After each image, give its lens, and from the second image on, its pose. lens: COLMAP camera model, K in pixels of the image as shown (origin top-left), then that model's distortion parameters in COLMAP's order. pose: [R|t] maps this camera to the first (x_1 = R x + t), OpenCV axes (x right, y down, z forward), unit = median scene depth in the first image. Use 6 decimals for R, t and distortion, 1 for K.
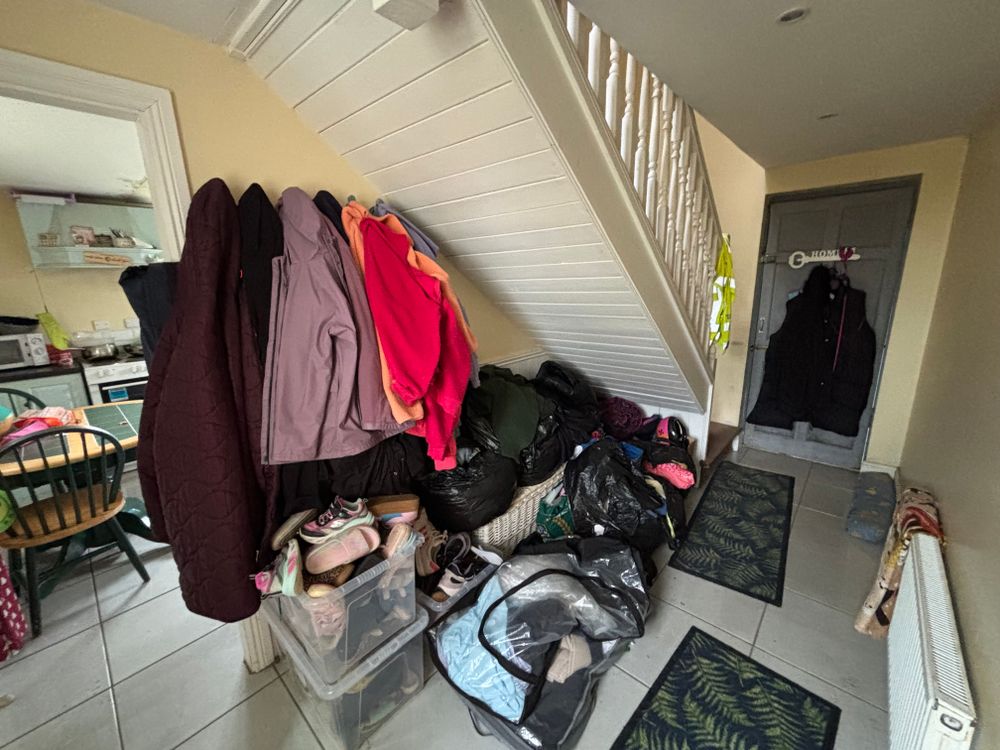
lens RADIAL K [[405.9, 0, 500.0], [0, 405.9, 375.0], [0, 0, 1]] dist [-0.001369, -0.000122]
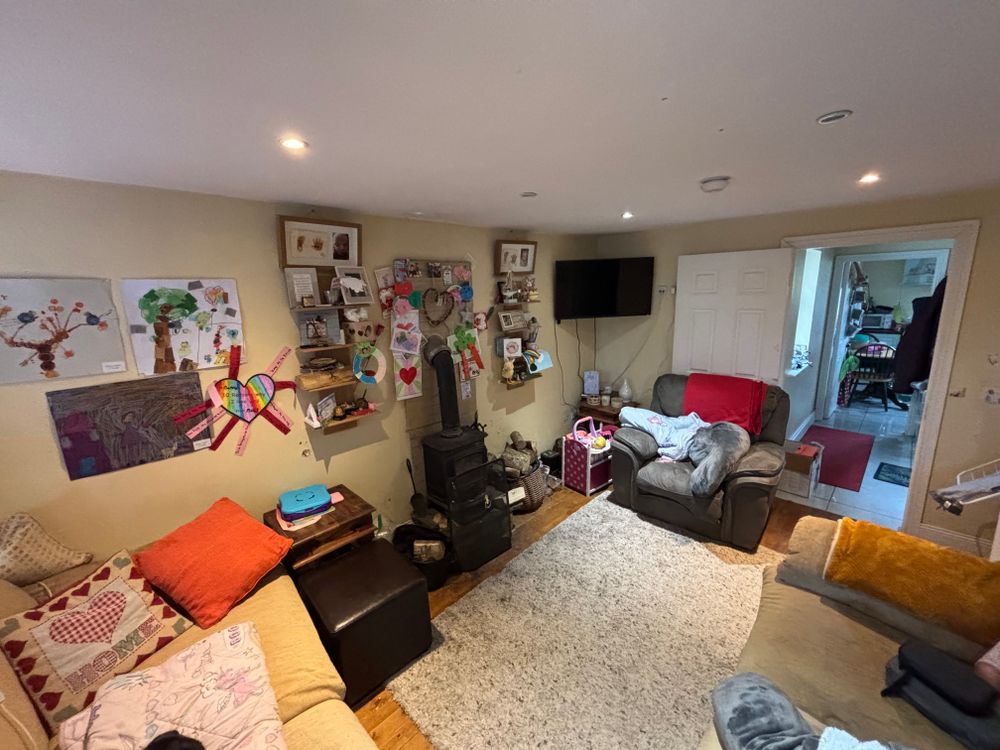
lens RADIAL K [[405.9, 0, 500.0], [0, 405.9, 375.0], [0, 0, 1]] dist [-0.001369, -0.000122]
pose [[-0.053932, 0.227040, -0.972391, 1.359590], [-0.189806, 0.953723, 0.233209, 0.115409], [0.980339, 0.197143, -0.008342, -1.139852]]
